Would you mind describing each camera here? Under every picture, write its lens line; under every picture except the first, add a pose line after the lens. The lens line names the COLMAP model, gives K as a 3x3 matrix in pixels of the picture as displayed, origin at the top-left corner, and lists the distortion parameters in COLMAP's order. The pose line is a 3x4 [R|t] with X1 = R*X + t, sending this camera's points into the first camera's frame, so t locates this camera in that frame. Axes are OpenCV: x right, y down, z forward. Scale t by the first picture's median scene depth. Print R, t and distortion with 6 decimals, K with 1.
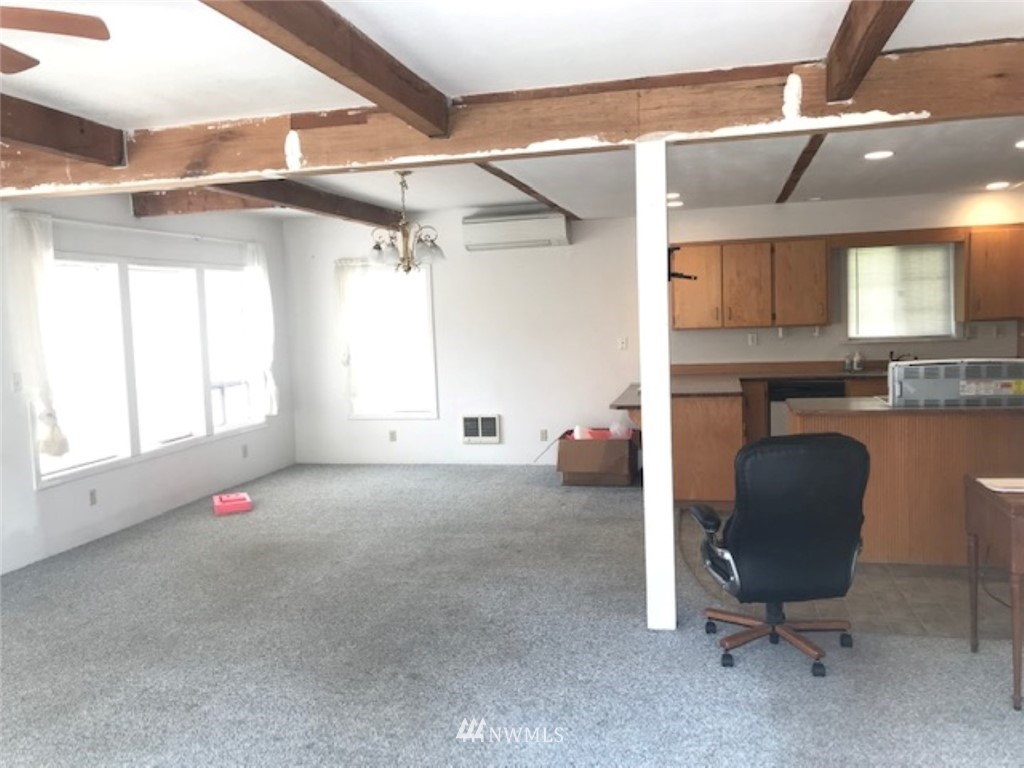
lens RADIAL K [[850.8, 0, 514.1], [0, 850.8, 381.9], [0, 0, 1]] dist [0.055568, -0.003040]
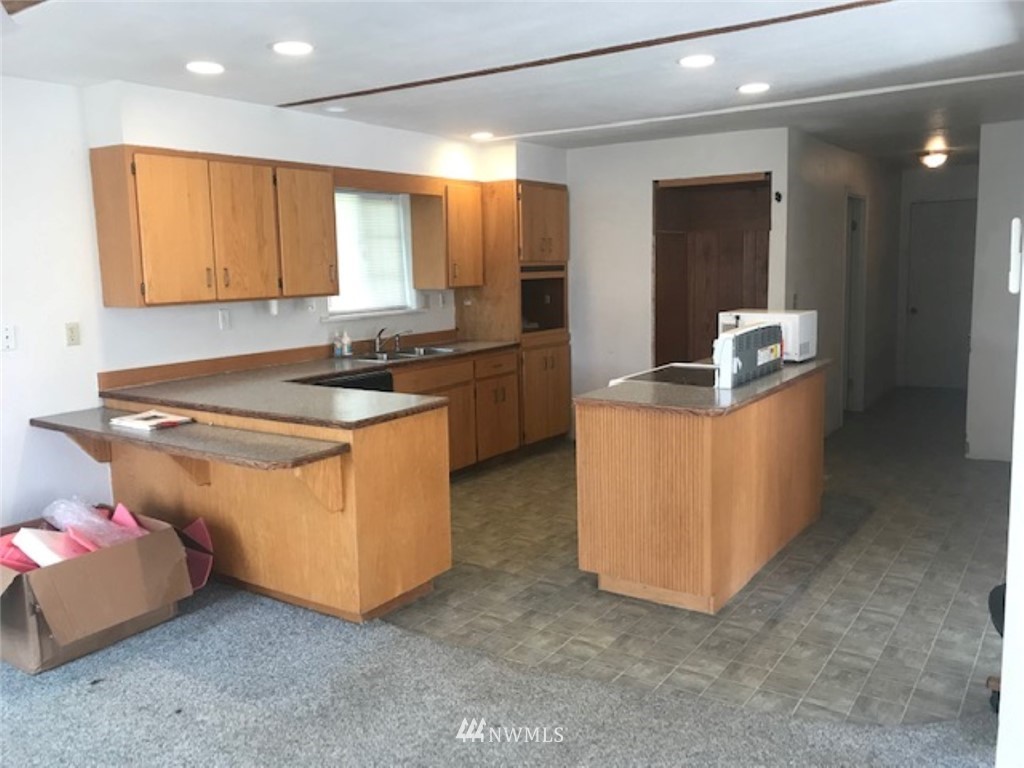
lens RADIAL K [[850.8, 0, 511.6], [0, 850.8, 384.0], [0, 0, 1]] dist [0.055568, -0.003040]
pose [[0.363778, -0.107317, 0.925283, -0.243107], [0.083706, 0.993088, 0.082272, -0.038342], [-0.927717, 0.047523, 0.370247, 0.593171]]
